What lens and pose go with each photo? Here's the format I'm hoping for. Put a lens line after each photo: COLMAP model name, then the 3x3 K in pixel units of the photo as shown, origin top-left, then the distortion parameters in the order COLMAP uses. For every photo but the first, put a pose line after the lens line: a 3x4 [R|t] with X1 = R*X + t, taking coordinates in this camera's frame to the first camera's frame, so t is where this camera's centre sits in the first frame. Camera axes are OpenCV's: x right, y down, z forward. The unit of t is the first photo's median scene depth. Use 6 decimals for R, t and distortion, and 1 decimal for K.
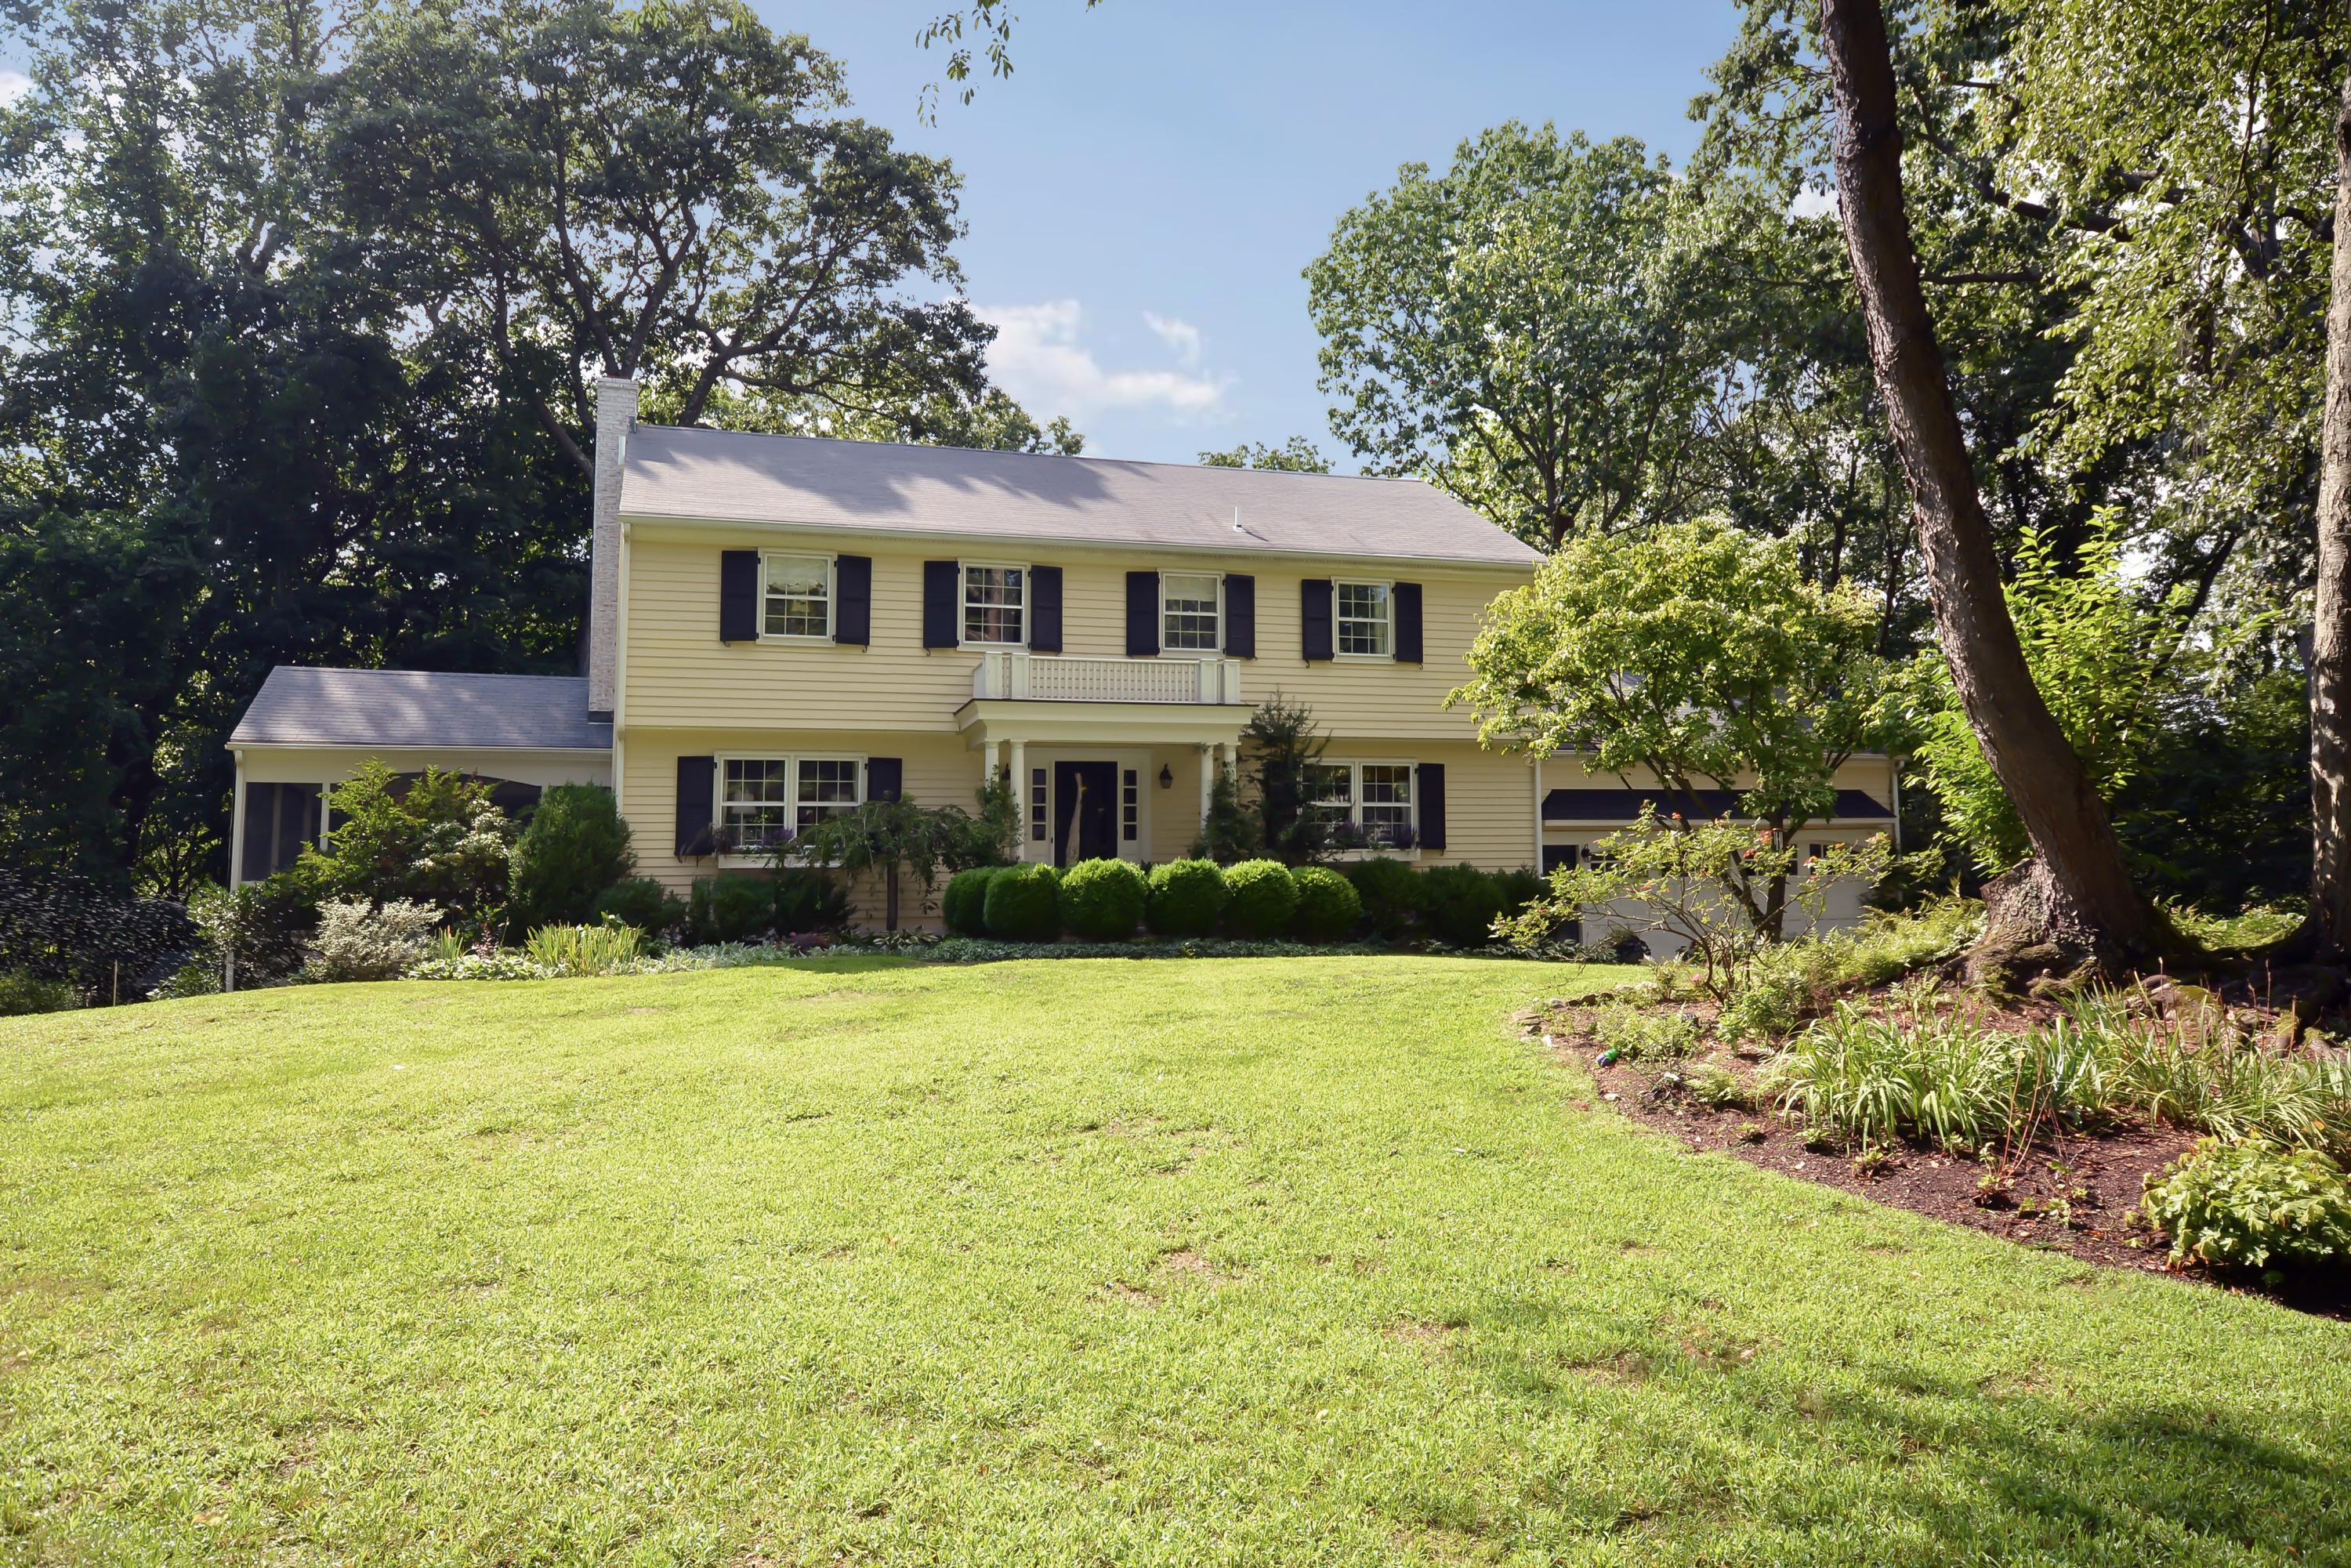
lens RADIAL K [[1125.2, 0, 1175.5], [0, 1125.2, 784.0], [0, 0, 1]] dist [-0.002918, -0.000278]
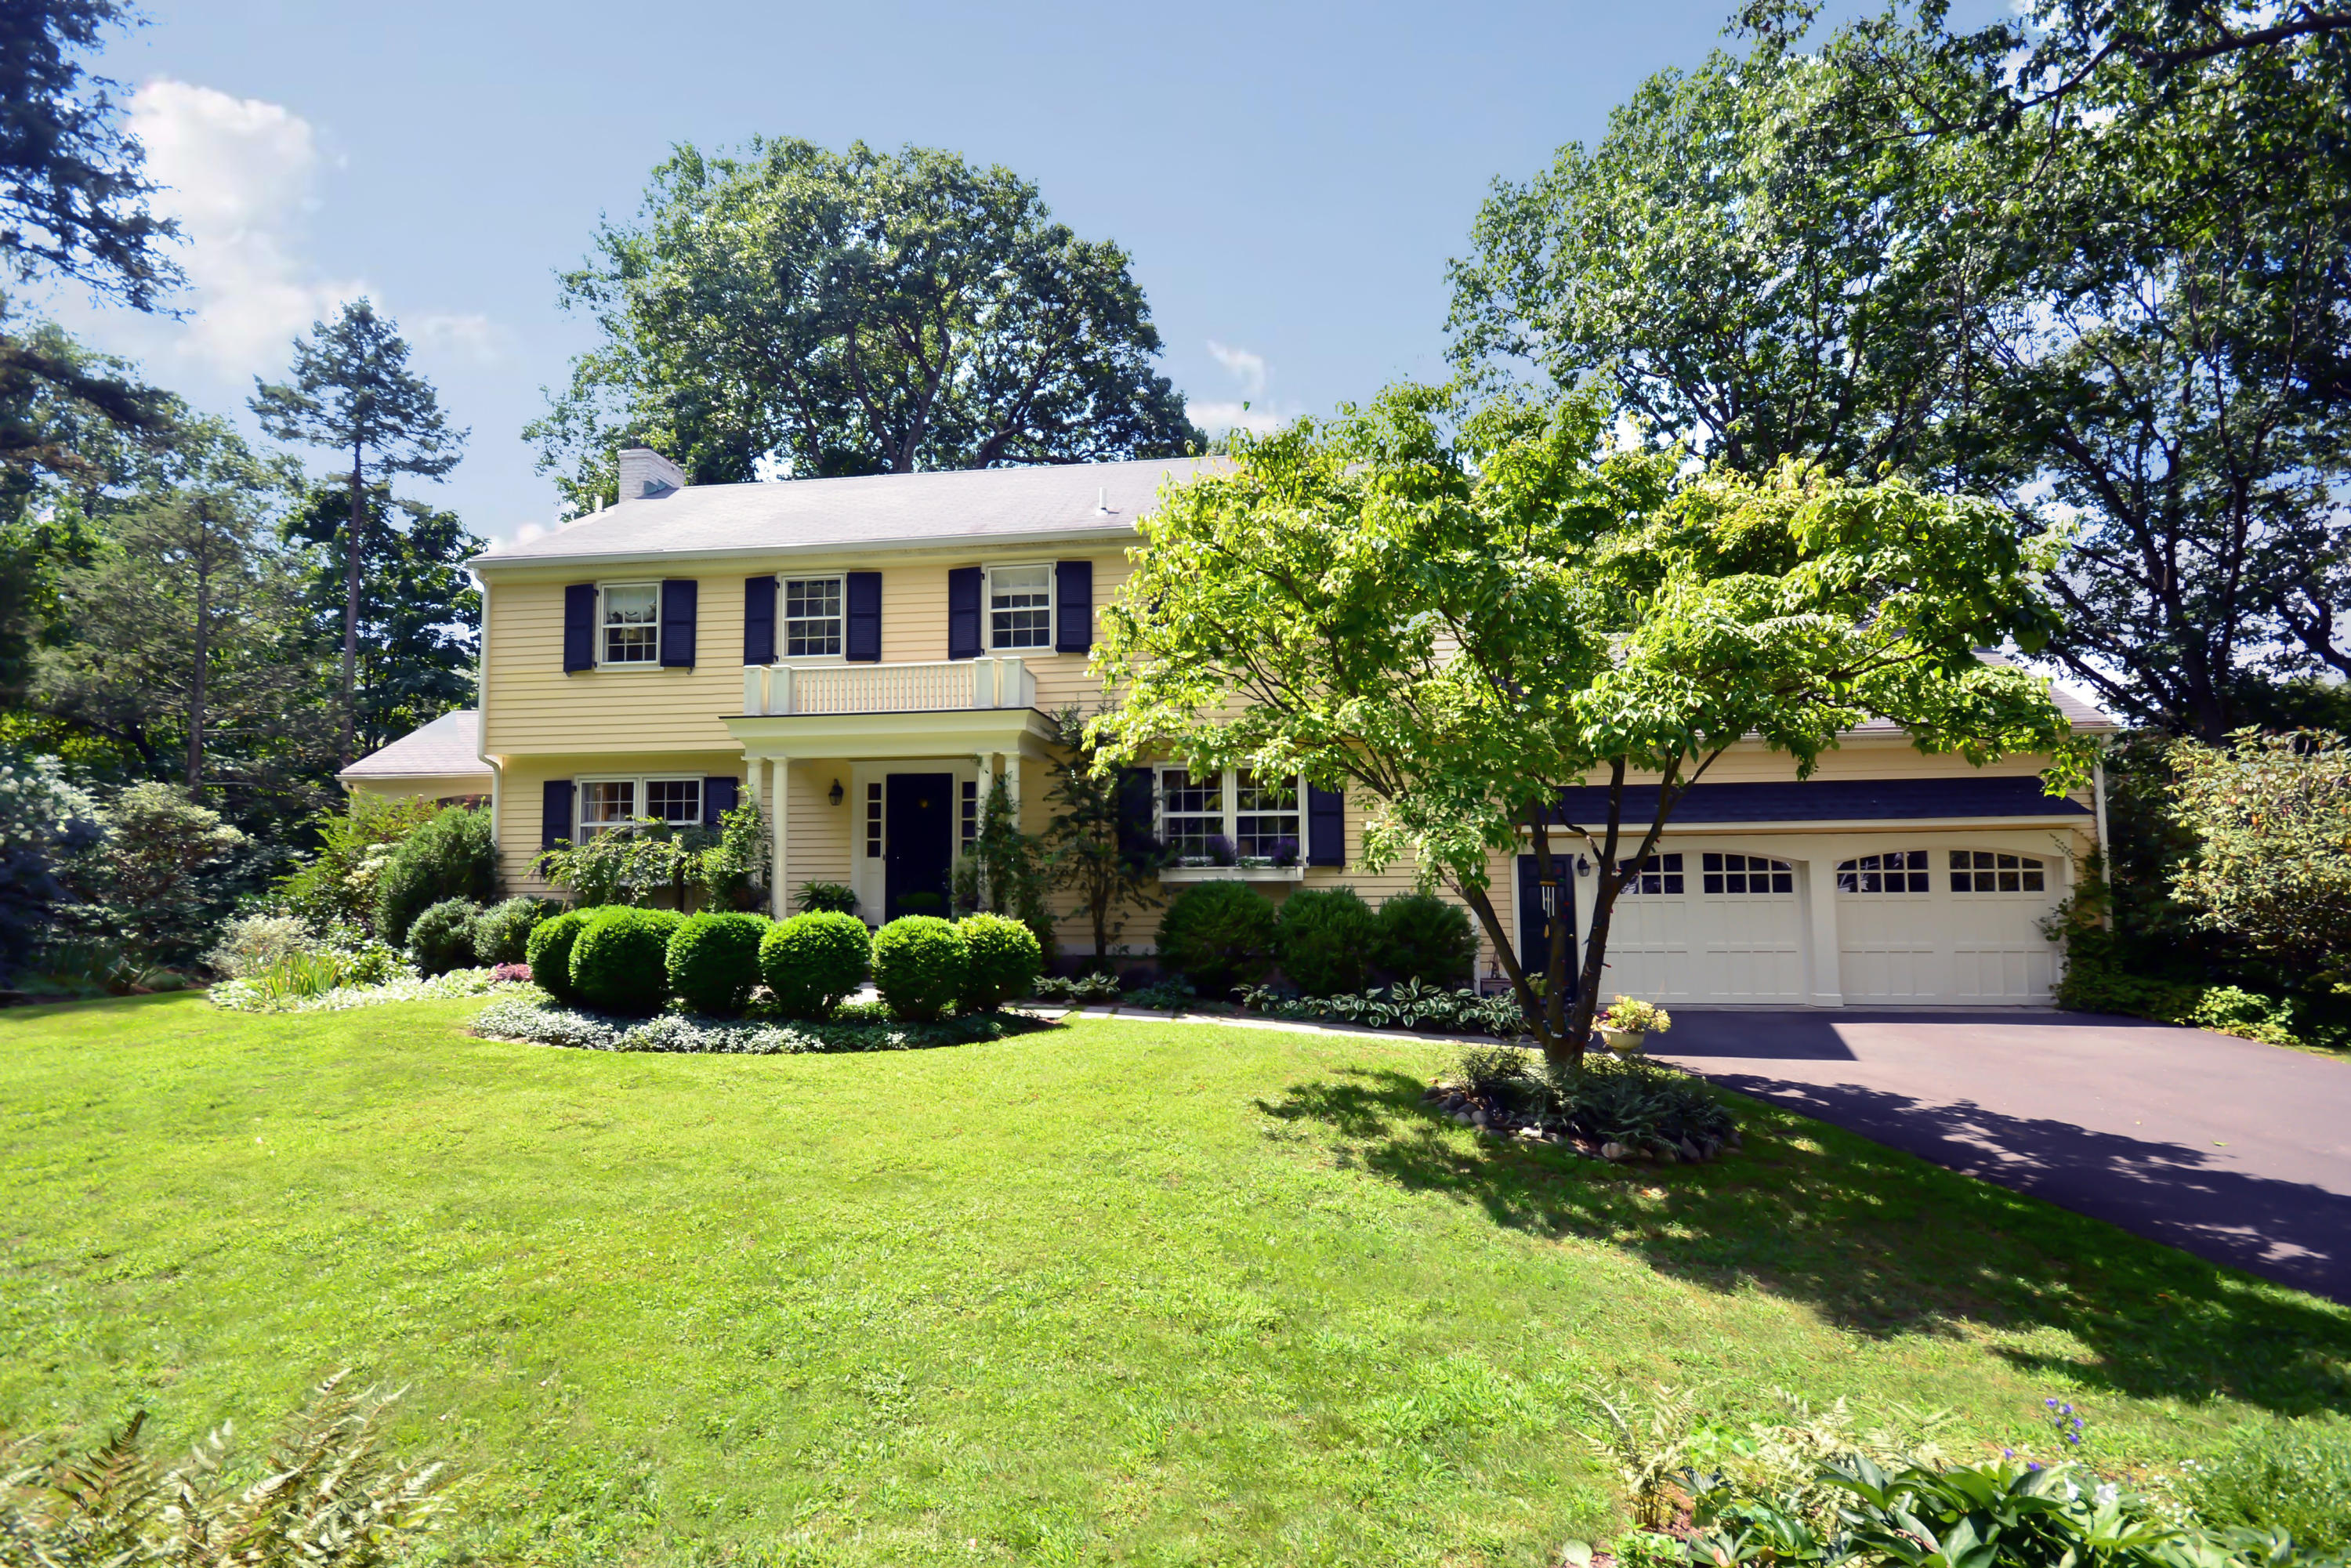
lens RADIAL K [[1238.2, 0, 1181.4], [0, 1238.2, 826.8], [0, 0, 1]] dist [-0.000343, -0.000059]
pose [[0.926468, -0.010493, -0.376228, 0.547395], [0.021746, 0.999434, 0.025675, 0.002427], [0.375745, -0.031969, 0.926171, 0.120515]]
